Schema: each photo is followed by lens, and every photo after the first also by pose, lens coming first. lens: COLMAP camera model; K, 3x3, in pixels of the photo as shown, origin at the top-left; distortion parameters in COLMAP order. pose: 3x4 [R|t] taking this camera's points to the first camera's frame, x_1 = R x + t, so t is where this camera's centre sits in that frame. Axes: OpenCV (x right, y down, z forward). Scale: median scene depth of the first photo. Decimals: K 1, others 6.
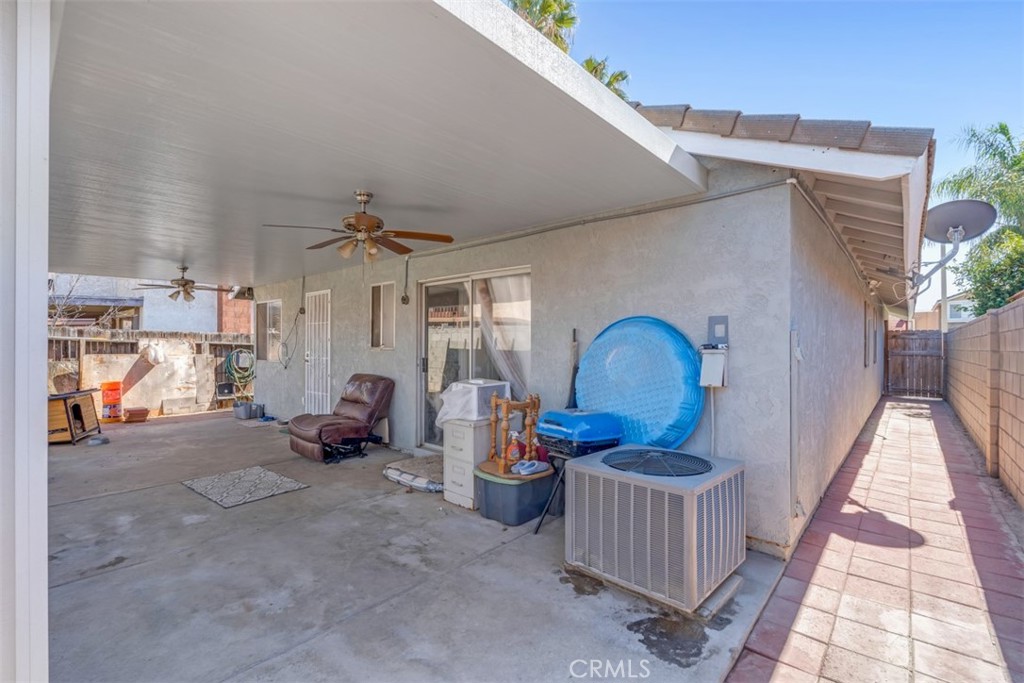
lens RADIAL K [[451.9, 0, 512.0], [0, 451.9, 341.5], [0, 0, 1]] dist [-0.004360, -0.000570]
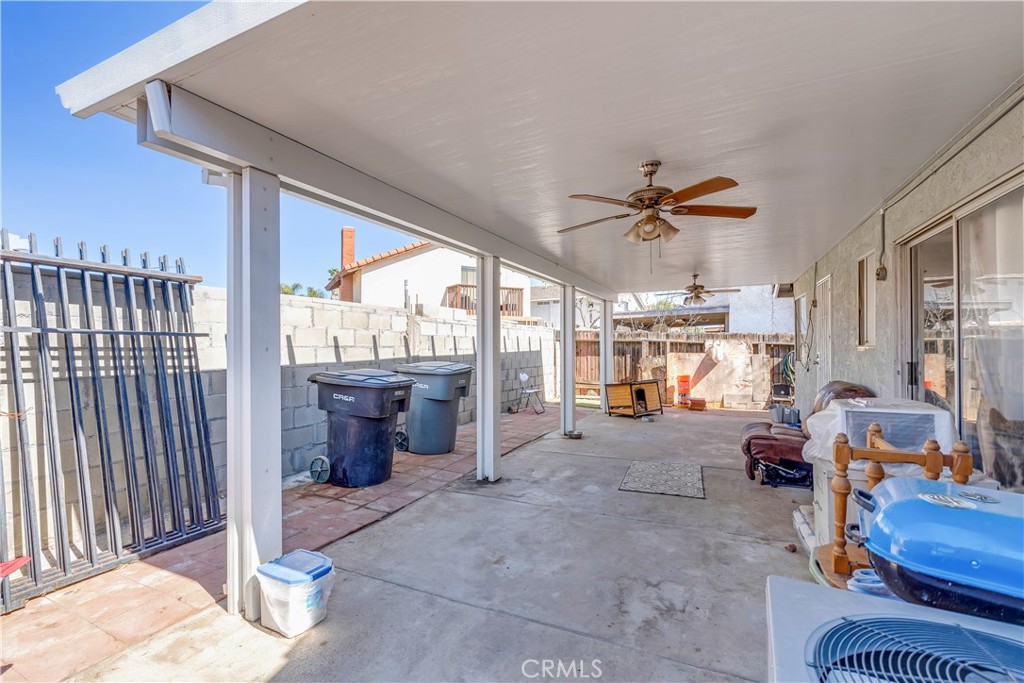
lens RADIAL K [[451.9, 0, 512.0], [0, 451.9, 341.5], [0, 0, 1]] dist [-0.004360, -0.000570]
pose [[0.292872, -0.011248, -0.956085, 0.159264], [0.006534, 0.999931, -0.009763, 0.006881], [0.956129, -0.003388, 0.292925, 0.192143]]
